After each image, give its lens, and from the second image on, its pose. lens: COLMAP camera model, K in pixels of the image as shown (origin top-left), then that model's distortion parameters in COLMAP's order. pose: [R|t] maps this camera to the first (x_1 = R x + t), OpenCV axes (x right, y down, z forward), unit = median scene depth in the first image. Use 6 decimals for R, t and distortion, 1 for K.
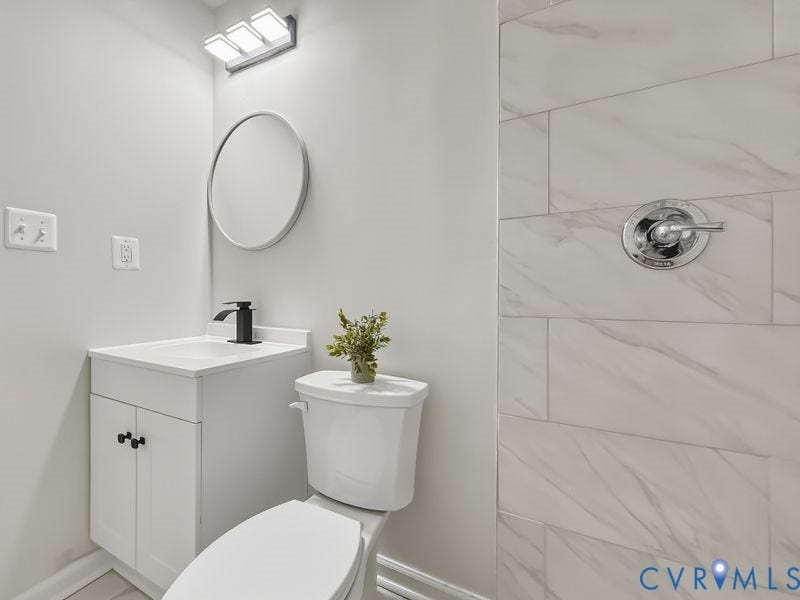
lens RADIAL K [[329.6, 0, 400.5], [0, 329.6, 296.5], [0, 0, 1]] dist [-0.001731, 0.000107]
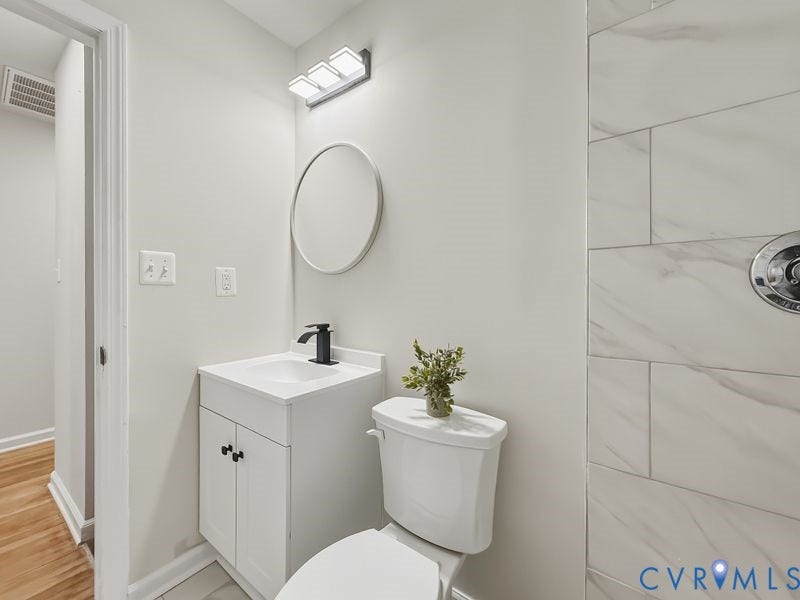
lens RADIAL K [[329.6, 0, 399.4], [0, 329.6, 296.4], [0, 0, 1]] dist [-0.001731, 0.000107]
pose [[0.981488, -0.000213, -0.191522, -0.040104], [-0.000091, 0.999999, -0.001581, -0.100561], [0.191523, 0.001570, 0.981487, 0.001440]]
